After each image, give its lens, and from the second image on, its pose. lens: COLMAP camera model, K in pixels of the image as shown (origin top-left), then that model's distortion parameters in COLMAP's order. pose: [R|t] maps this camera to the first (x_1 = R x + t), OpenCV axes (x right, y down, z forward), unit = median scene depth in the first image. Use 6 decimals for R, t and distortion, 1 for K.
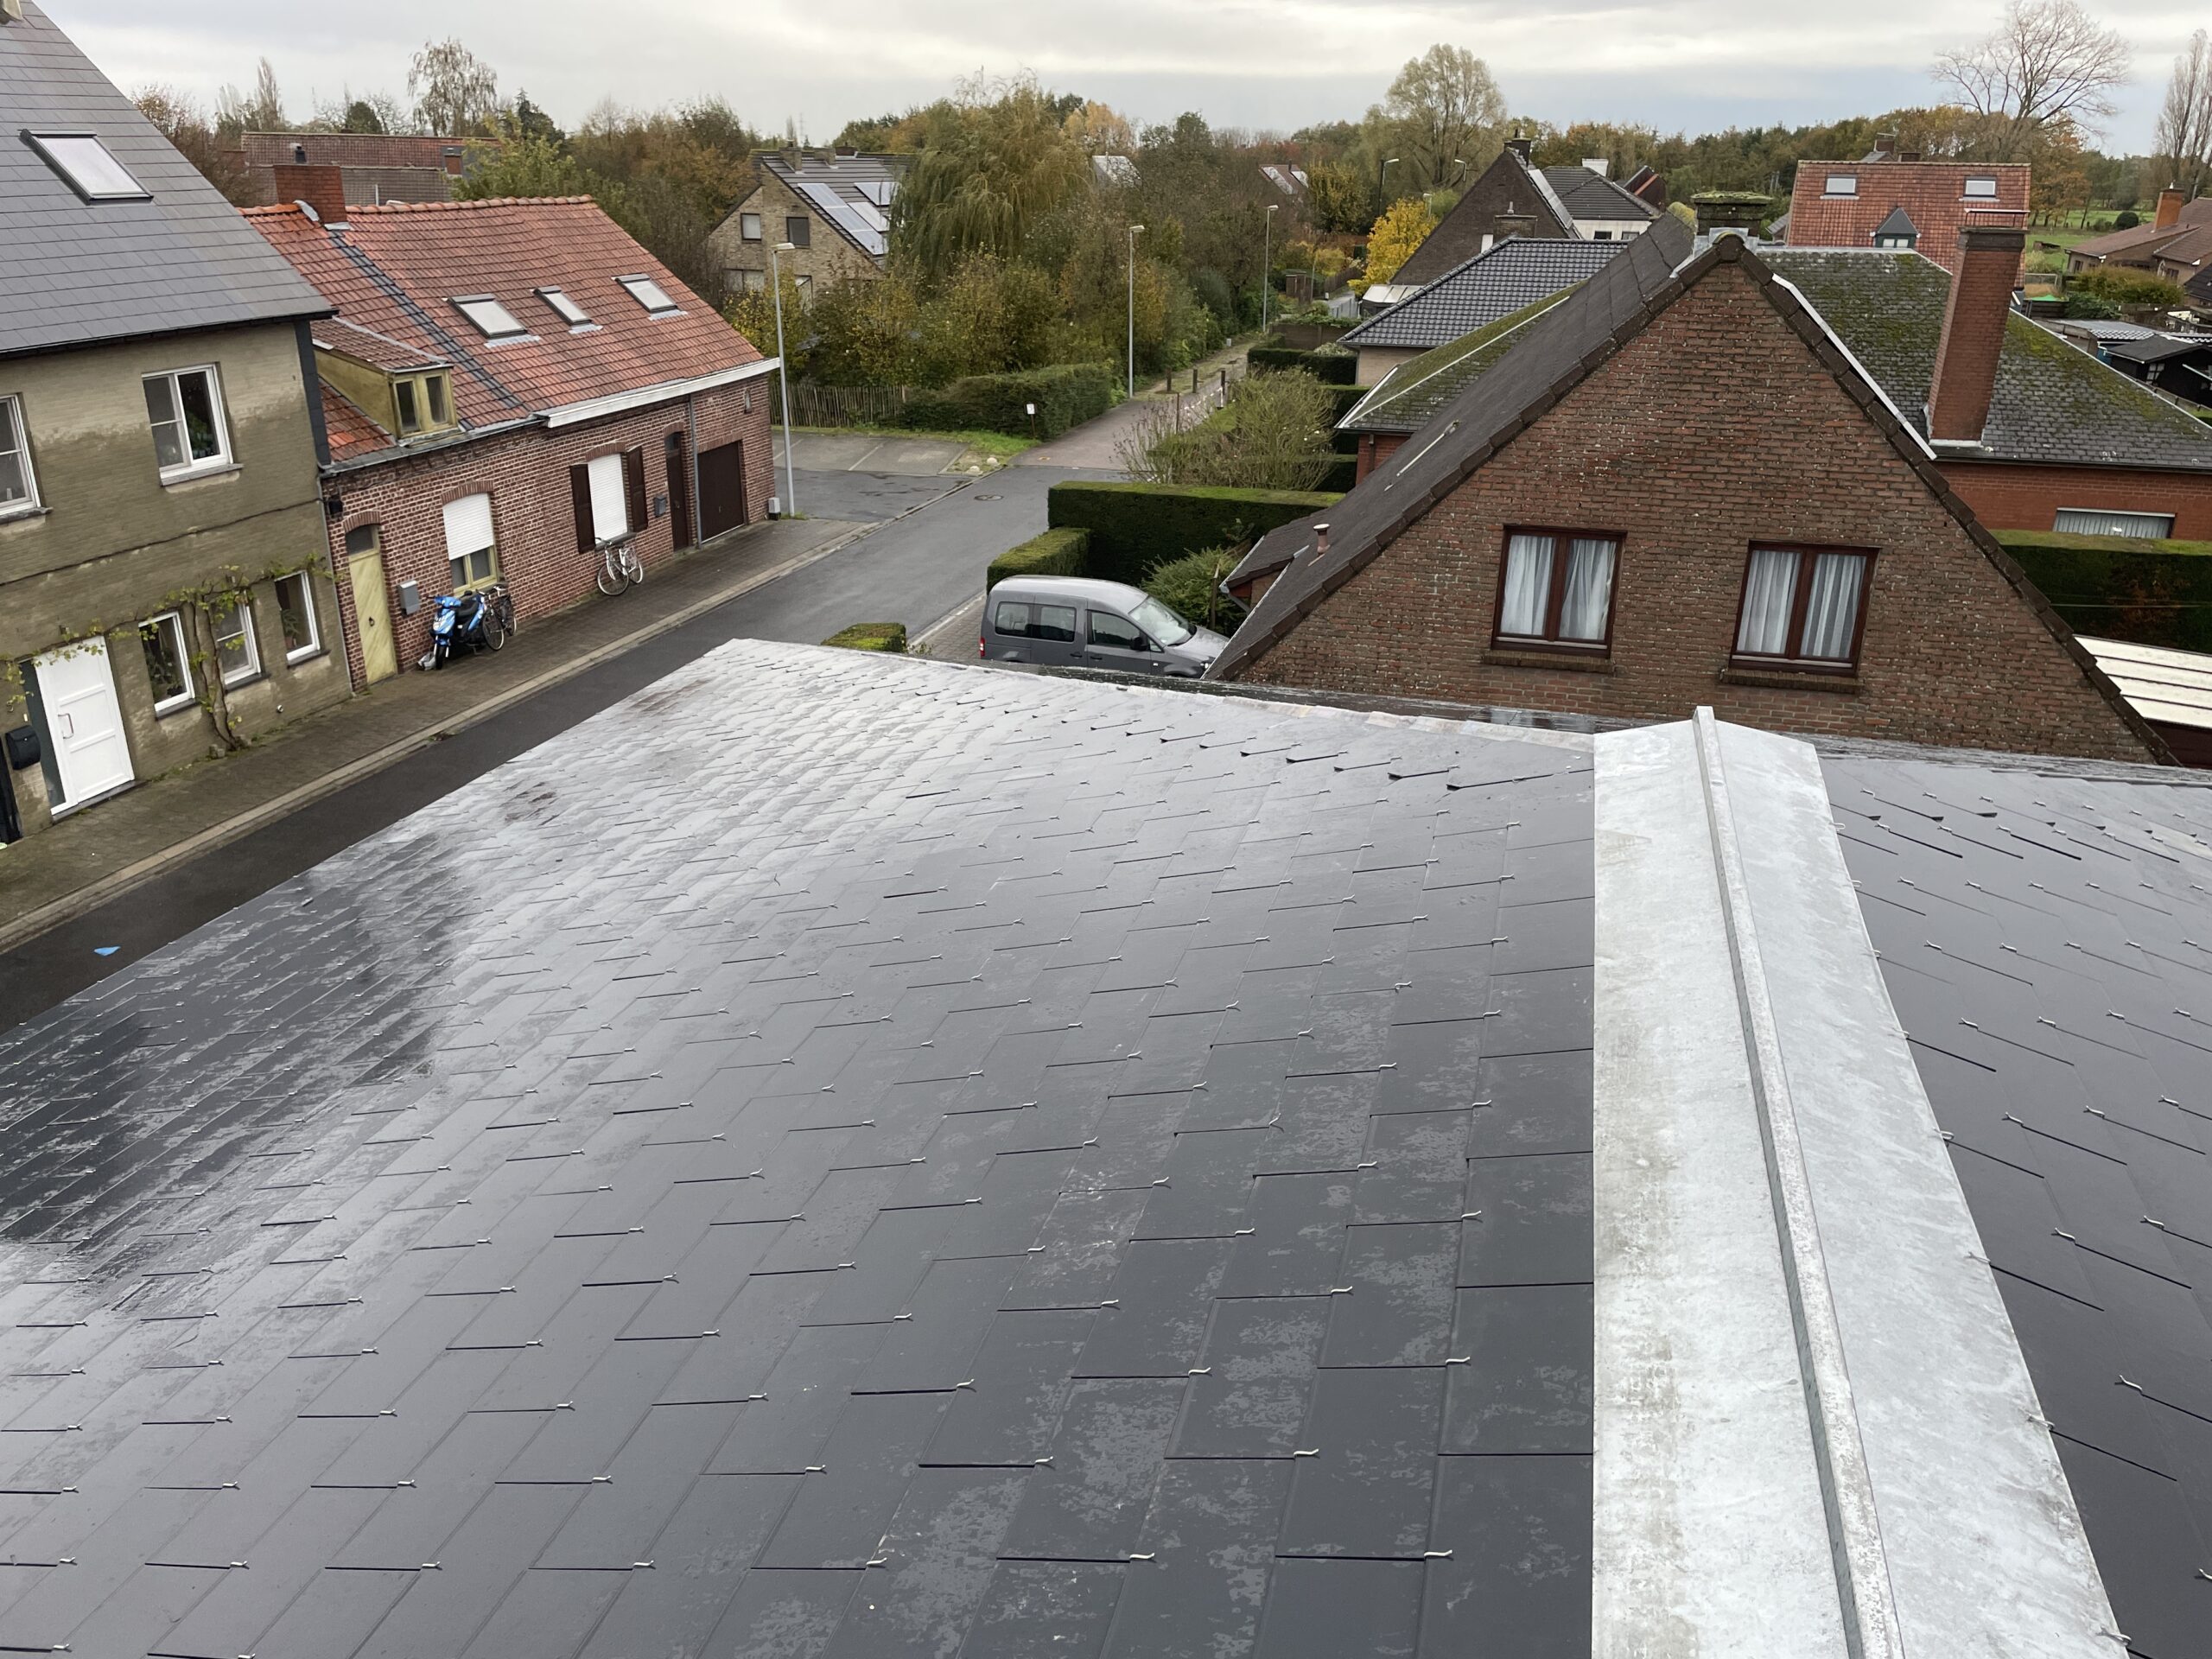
lens RADIAL K [[1658.8, 0, 1106.0], [0, 1658.8, 829.5], [0, 0, 1]] dist [0.111827, -0.138324]
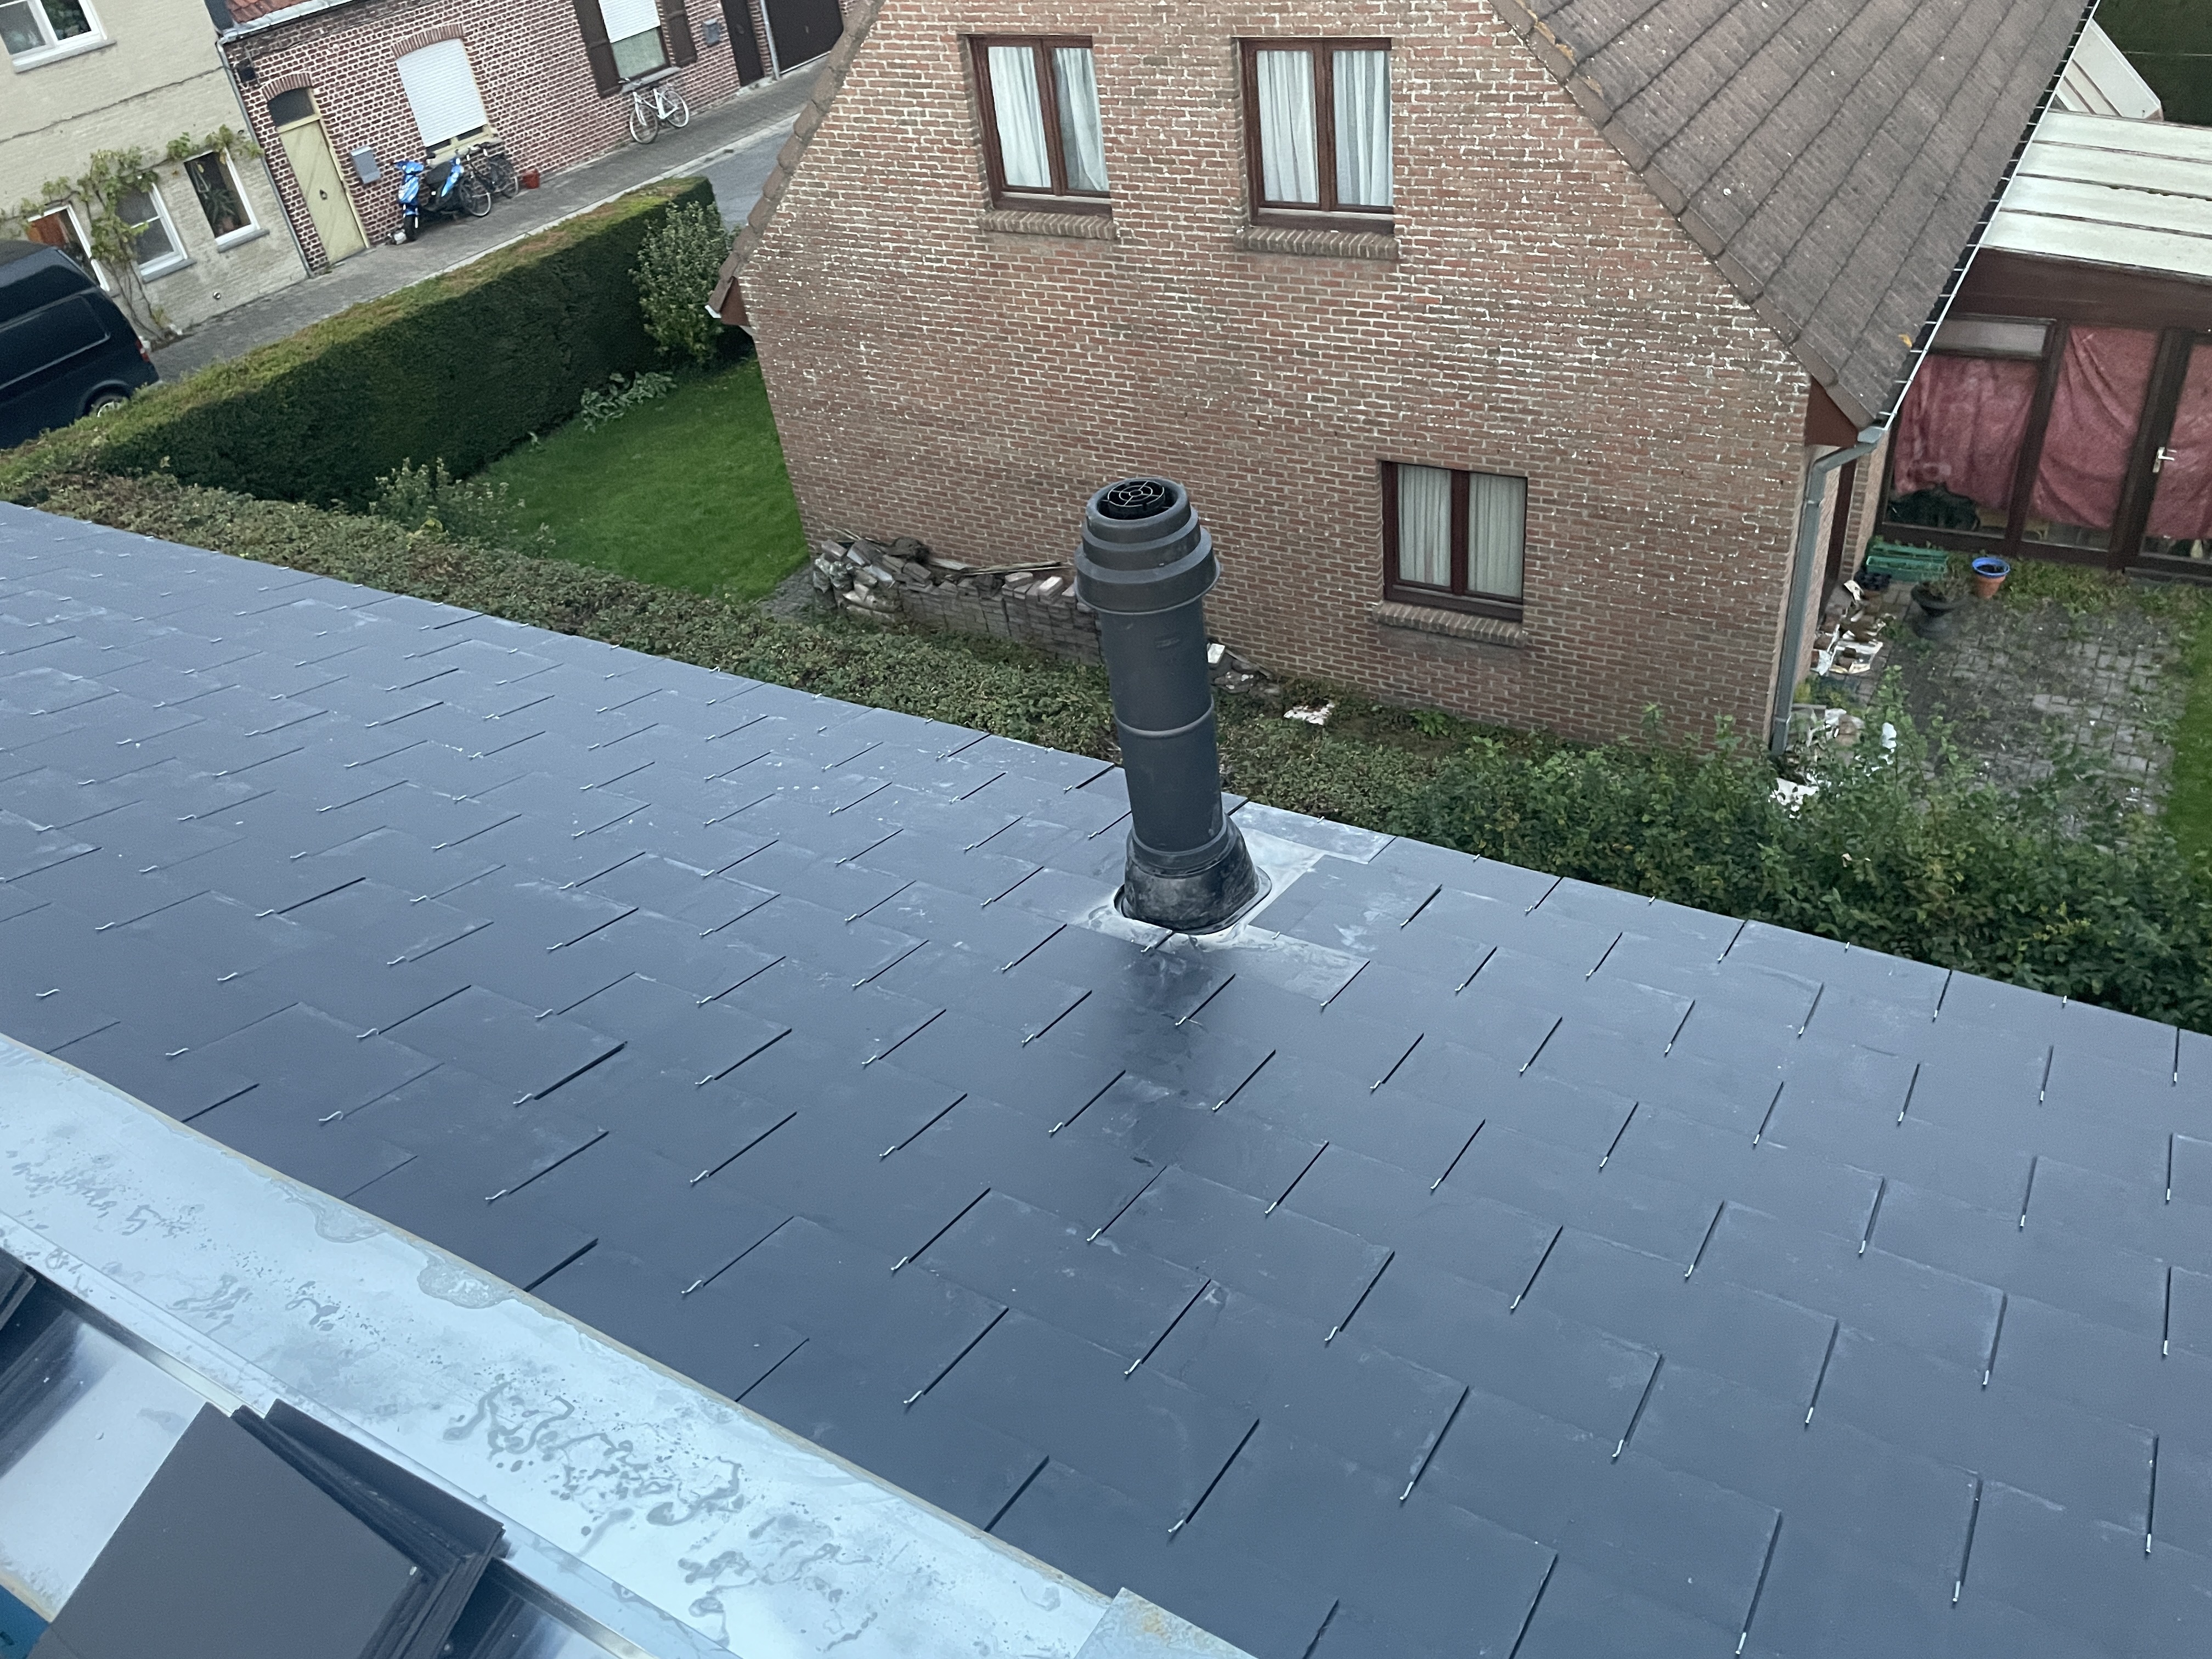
lens RADIAL K [[1658.8, 0, 1106.0], [0, 1658.8, 829.5], [0, 0, 1]] dist [0.111827, -0.138324]
pose [[0.953223, 0.063146, -0.295598, 0.309782], [0.019125, 0.963377, 0.267468, -0.022432], [0.301662, -0.260610, 0.917105, 0.135436]]
